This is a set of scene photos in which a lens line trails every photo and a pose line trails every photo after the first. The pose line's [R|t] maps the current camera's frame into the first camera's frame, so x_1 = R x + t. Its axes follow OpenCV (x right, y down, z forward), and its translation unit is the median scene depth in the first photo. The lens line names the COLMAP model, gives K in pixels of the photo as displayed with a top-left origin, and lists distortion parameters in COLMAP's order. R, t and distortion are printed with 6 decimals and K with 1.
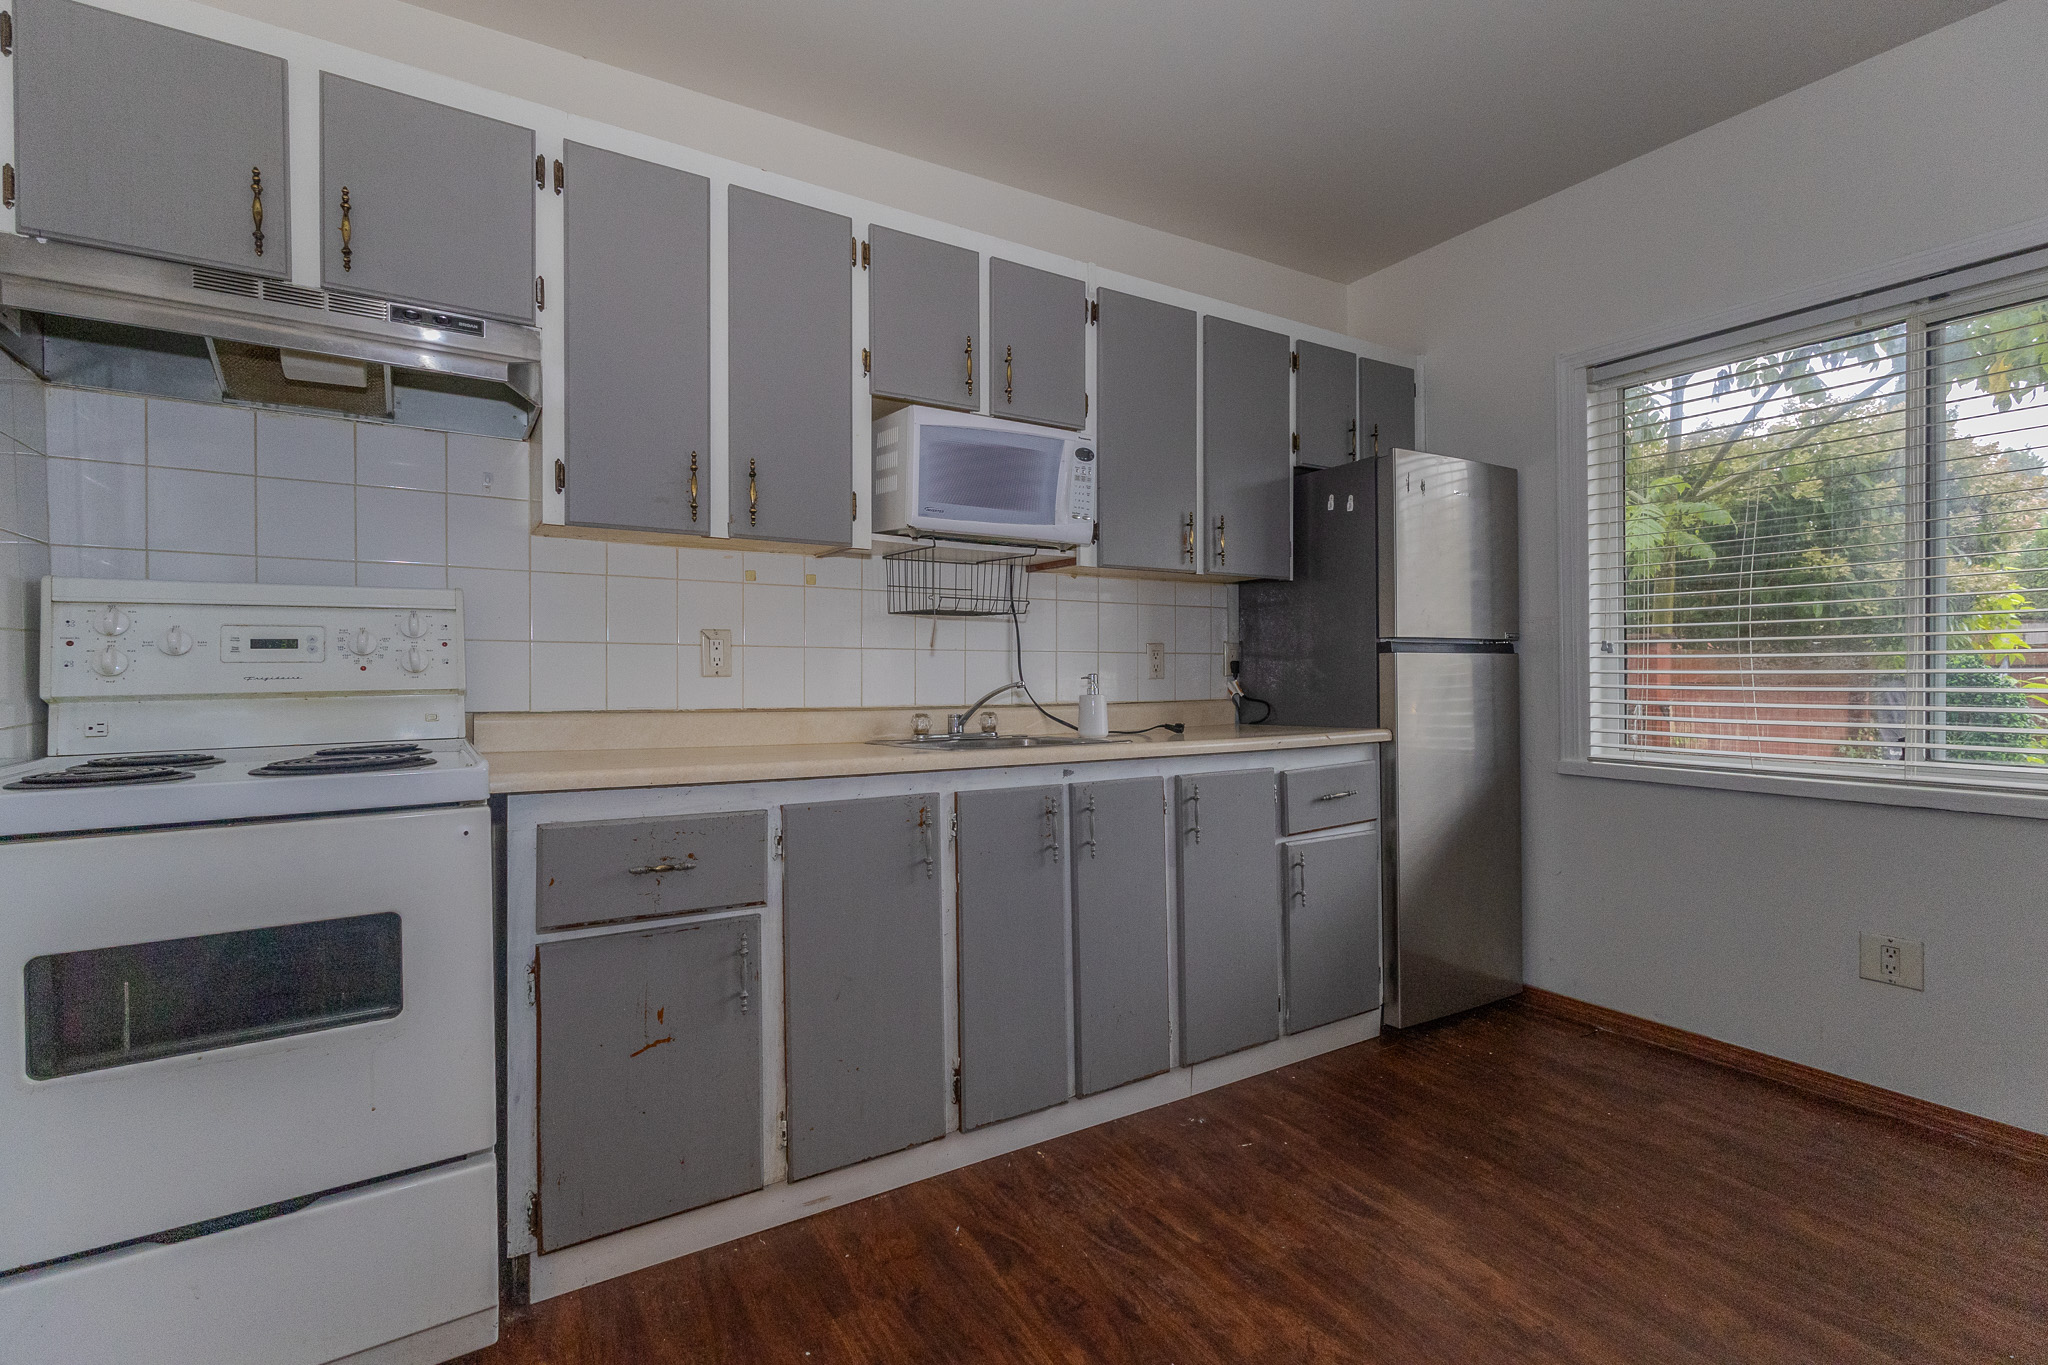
lens RADIAL K [[937.3, 0, 1024.0], [0, 937.3, 682.5], [0, 0, 1]] dist [0.009573, -0.000030]
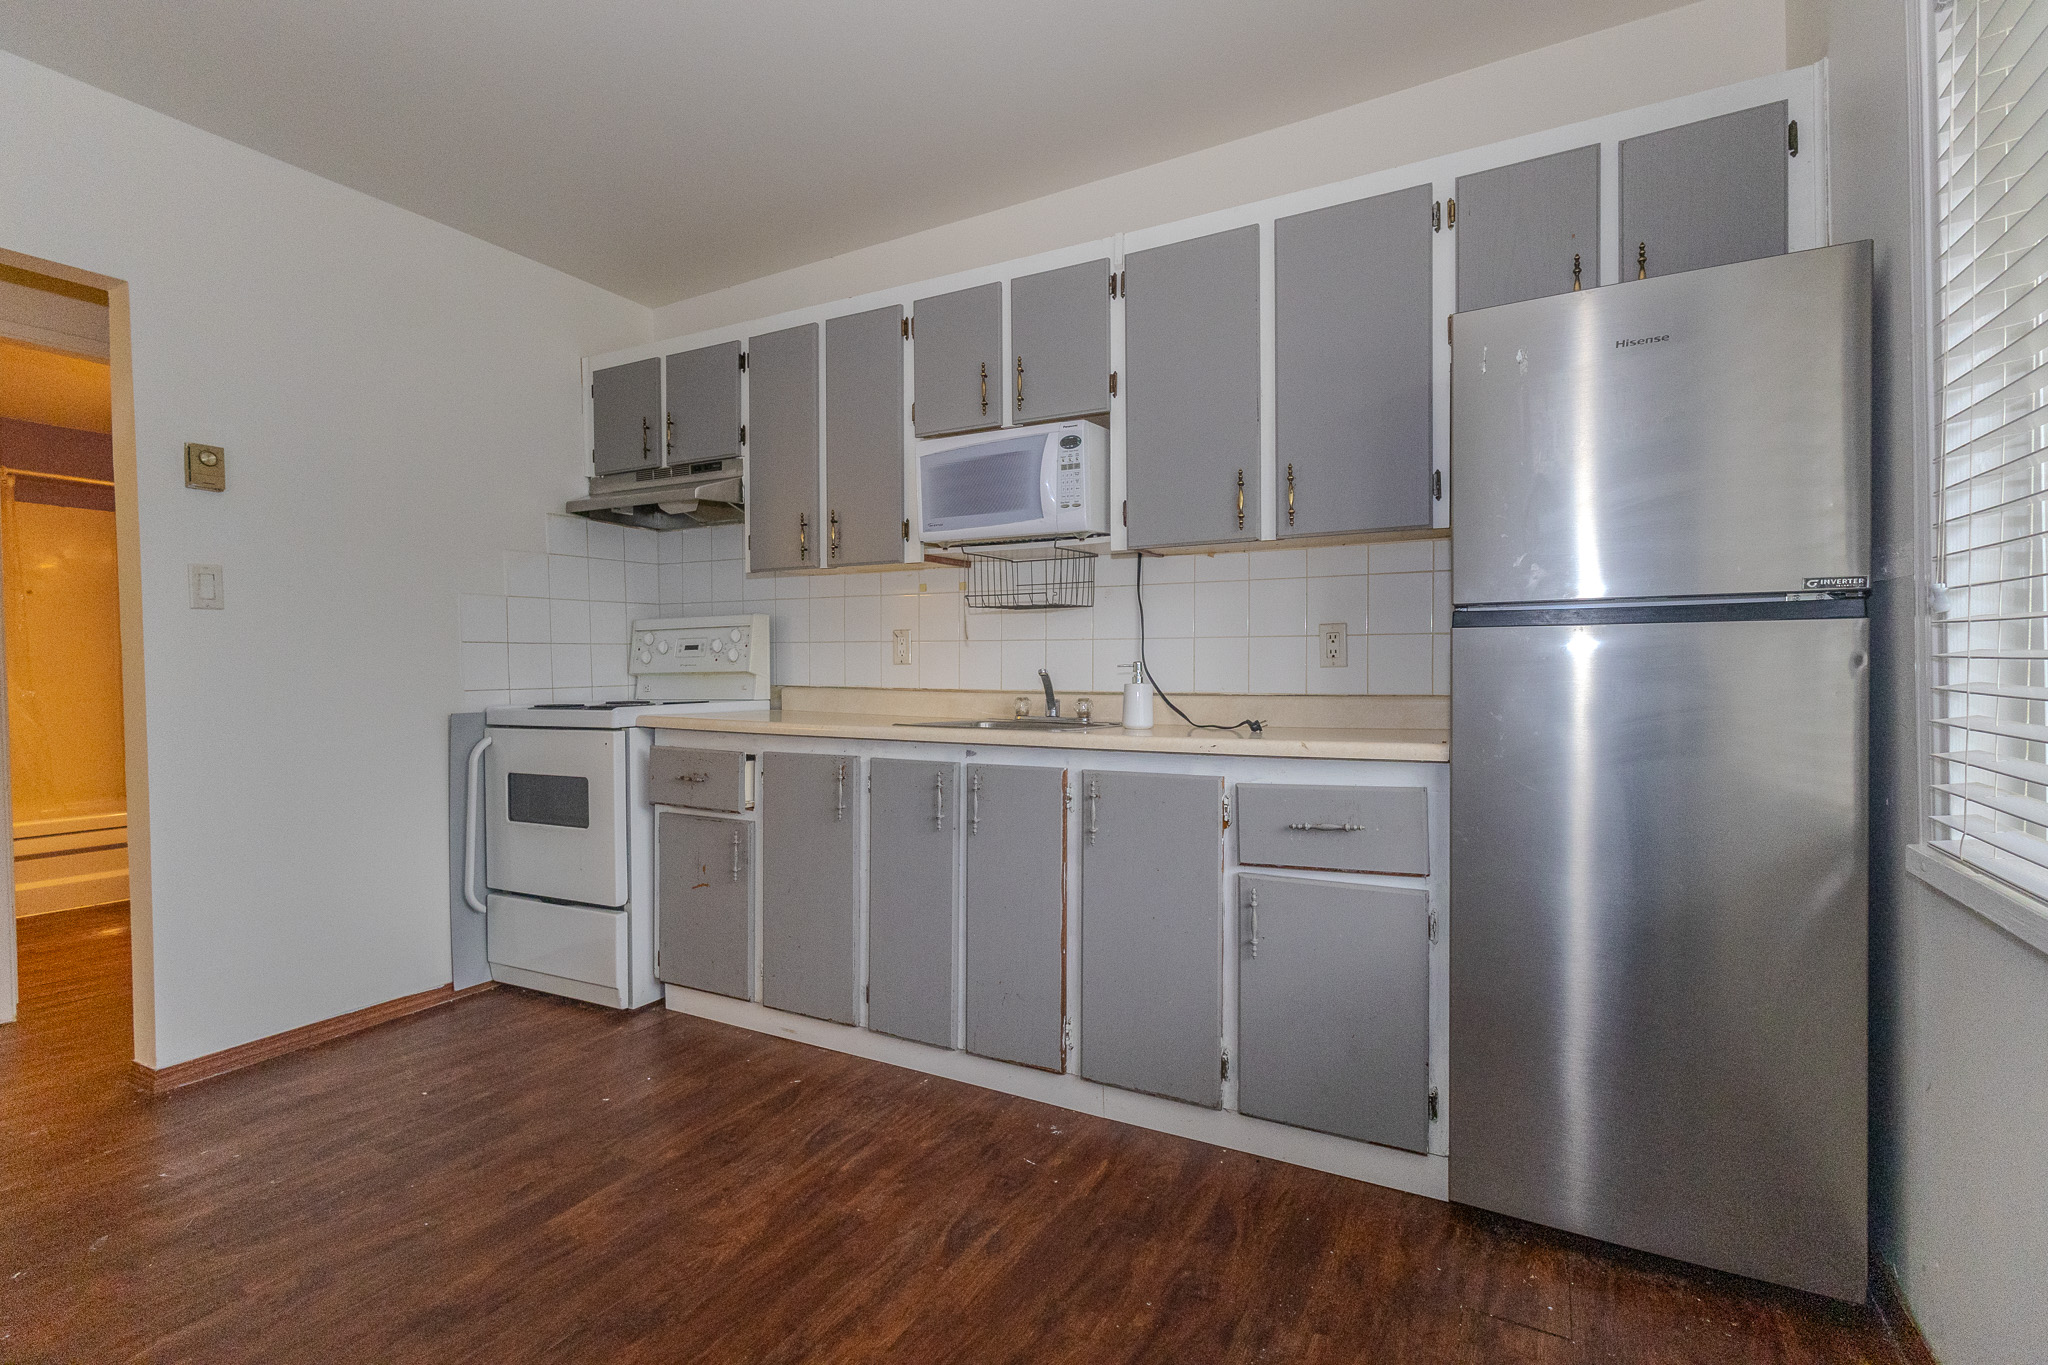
lens RADIAL K [[937.3, 0, 1024.0], [0, 937.3, 682.5], [0, 0, 1]] dist [0.009573, -0.000030]
pose [[0.495344, 0.017637, -0.868518, 1.019164], [-0.006318, 0.999841, 0.016701, -0.004209], [0.868674, -0.002786, 0.495376, 0.517651]]
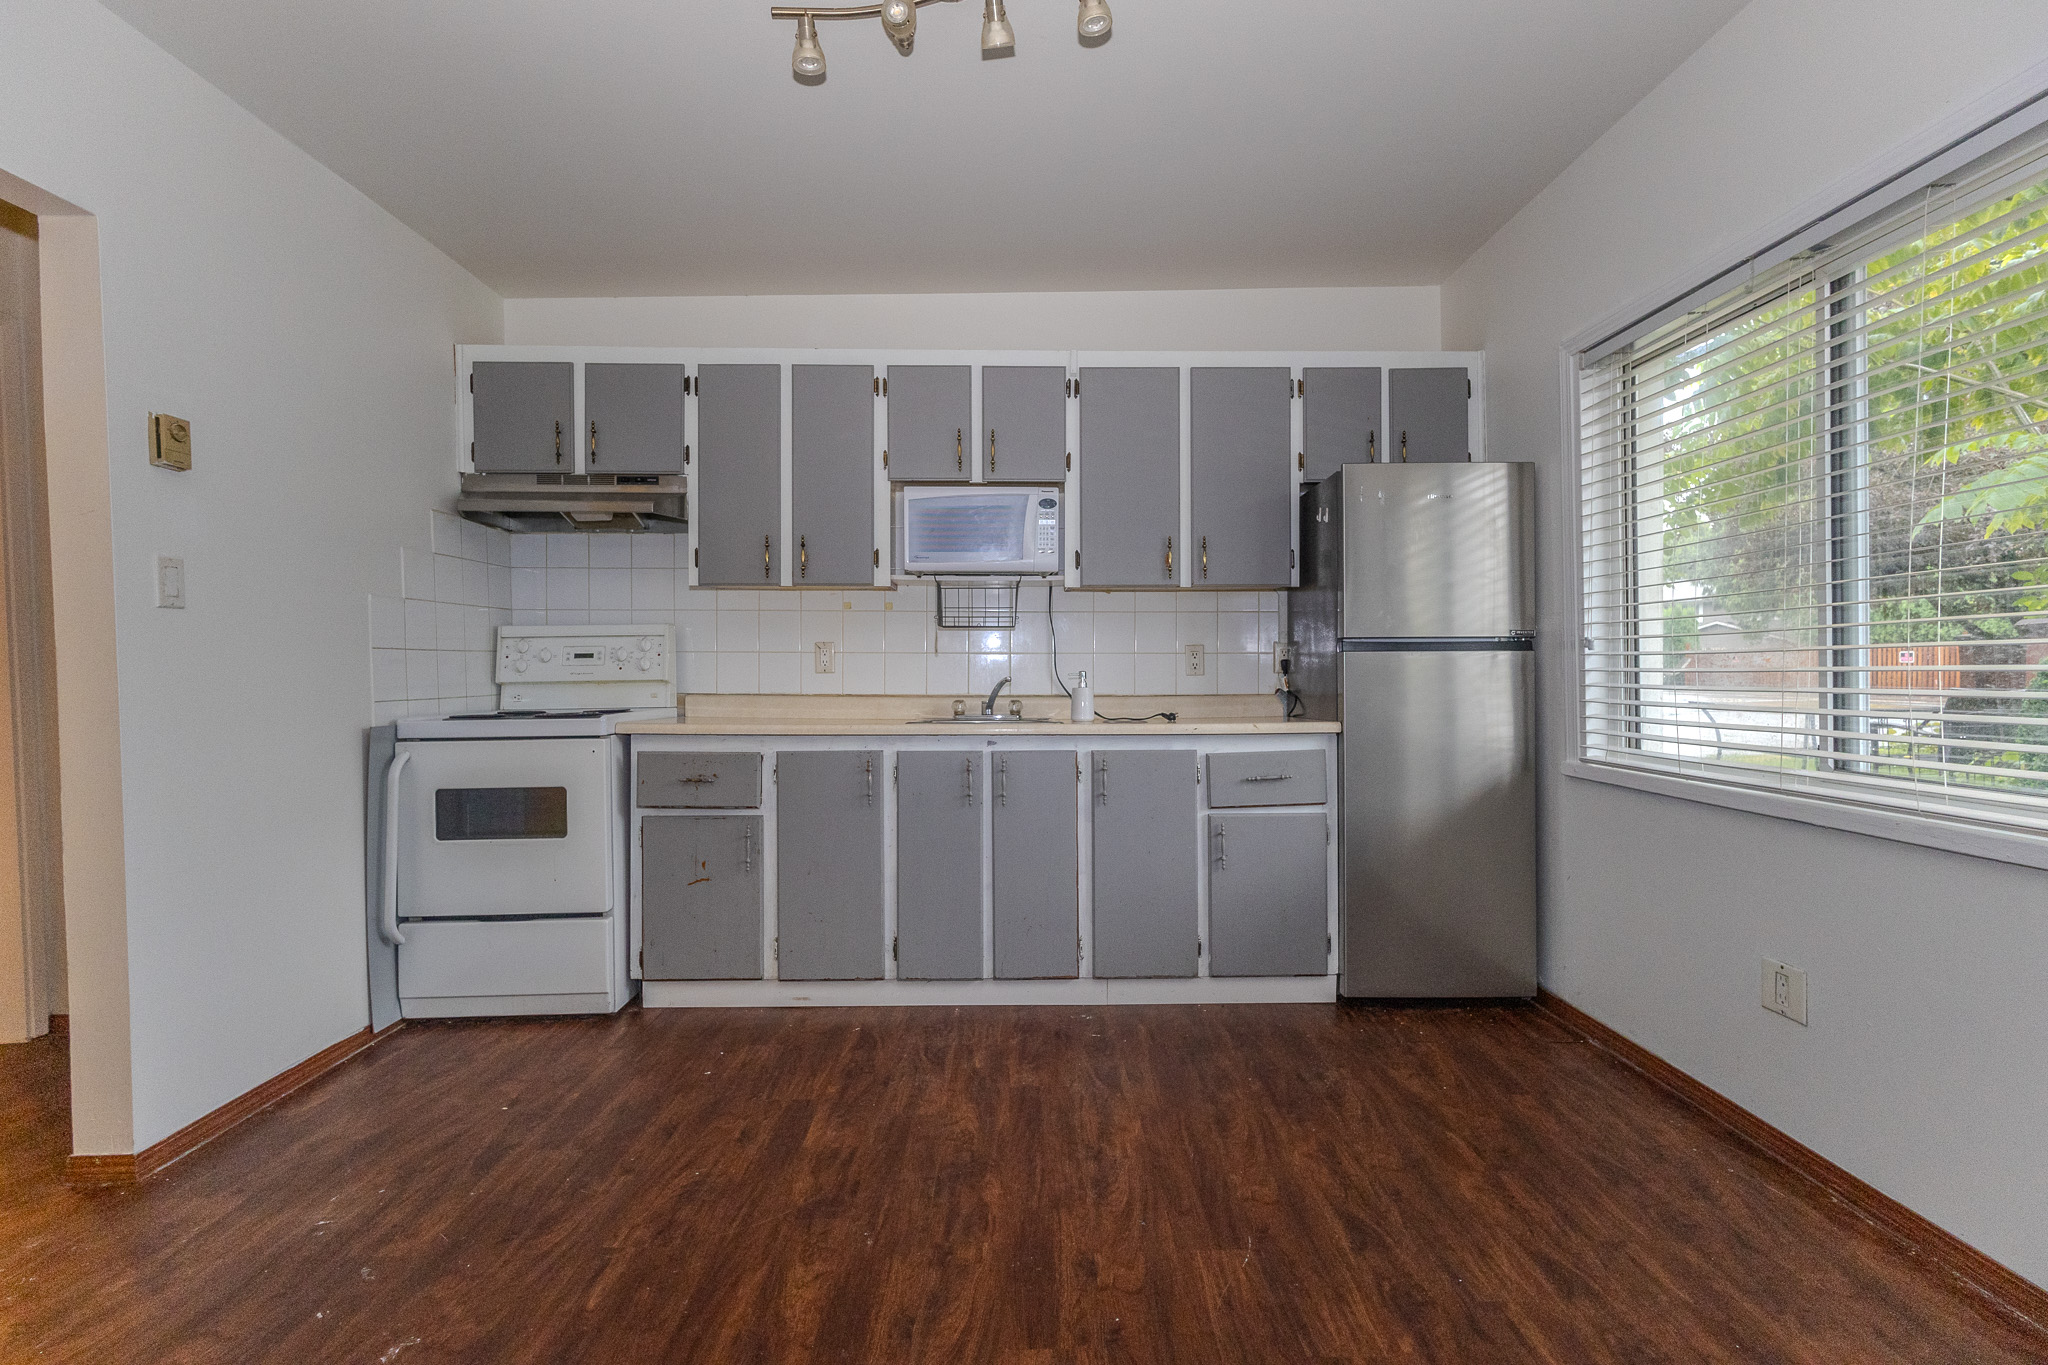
lens RADIAL K [[937.3, 0, 1024.0], [0, 937.3, 682.5], [0, 0, 1]] dist [0.009573, -0.000030]
pose [[0.856687, 0.006497, -0.515795, 0.796739], [-0.004512, 0.999977, 0.005100, 0.000060], [0.515816, -0.002042, 0.856697, -0.152647]]
